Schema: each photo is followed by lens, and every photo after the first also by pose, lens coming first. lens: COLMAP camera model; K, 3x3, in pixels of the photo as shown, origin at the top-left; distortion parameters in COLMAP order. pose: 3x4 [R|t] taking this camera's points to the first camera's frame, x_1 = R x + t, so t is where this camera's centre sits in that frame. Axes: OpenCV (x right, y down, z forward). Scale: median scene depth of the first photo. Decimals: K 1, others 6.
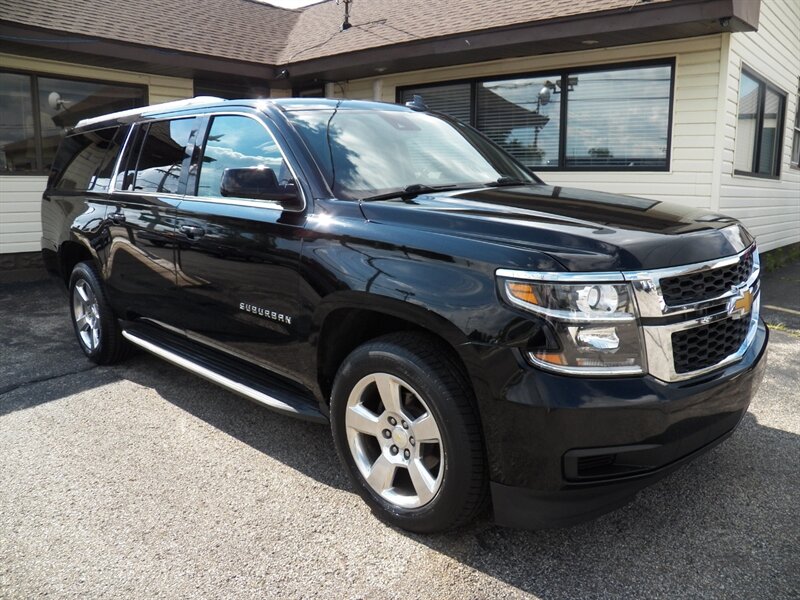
lens RADIAL K [[651.8, 0, 400.0], [0, 651.8, 300.0], [0, 0, 1]] dist [-0.158164, 0.125531]
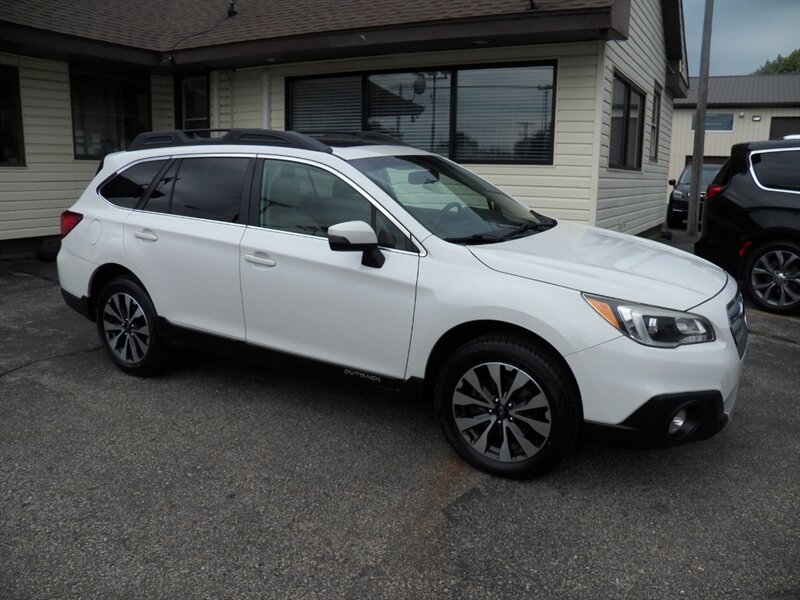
lens RADIAL K [[651.8, 0, 400.0], [0, 651.8, 300.0], [0, 0, 1]] dist [-0.158164, 0.125531]
pose [[0.978145, -0.032804, 0.205318, -0.063171], [0.027397, 0.999200, 0.029122, -0.011712], [-0.206109, -0.022860, 0.978262, -0.025492]]
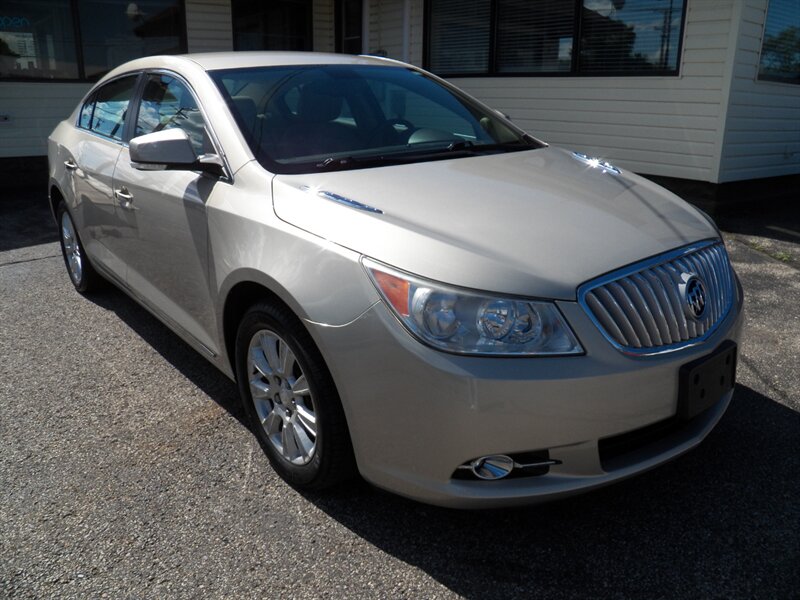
lens RADIAL K [[651.8, 0, 400.0], [0, 651.8, 300.0], [0, 0, 1]] dist [-0.158164, 0.125531]
pose [[0.982105, 0.059823, -0.178579, 0.212490], [-0.036811, 0.990896, 0.129502, 0.016330], [0.184700, -0.120611, 0.975366, -0.001920]]
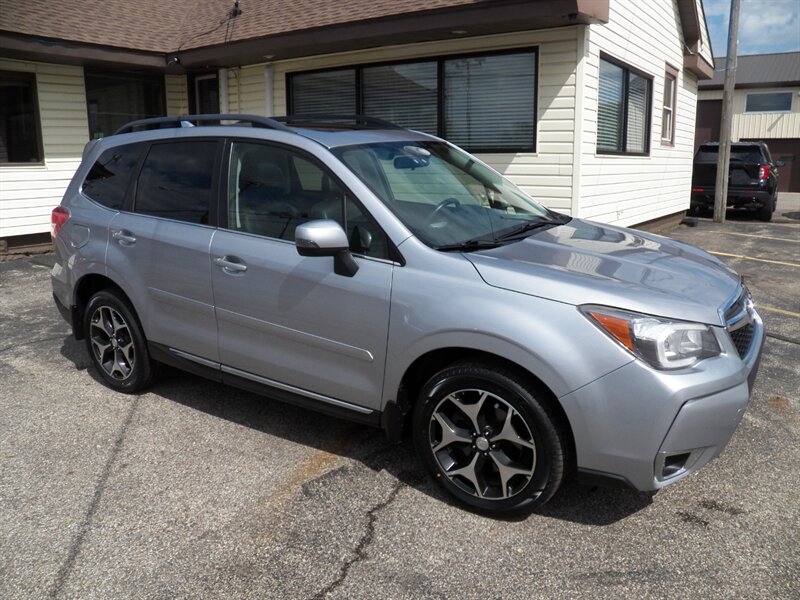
lens RADIAL K [[651.8, 0, 400.0], [0, 651.8, 300.0], [0, 0, 1]] dist [-0.158164, 0.125531]
pose [[0.993356, -0.037505, 0.108801, 0.068315], [0.033037, 0.998547, 0.042584, -0.006985], [-0.110240, -0.038707, 0.993151, -0.070647]]
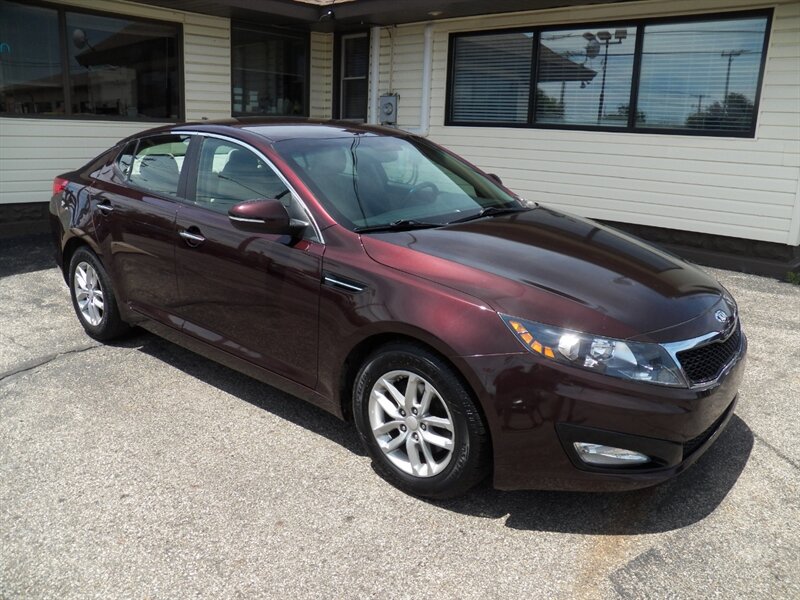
lens RADIAL K [[651.8, 0, 400.0], [0, 651.8, 300.0], [0, 0, 1]] dist [-0.158164, 0.125531]
pose [[0.999106, 0.035884, -0.022357, -0.058245], [-0.034065, 0.996448, 0.077010, -0.021211], [0.025041, -0.076180, 0.996780, 0.068110]]
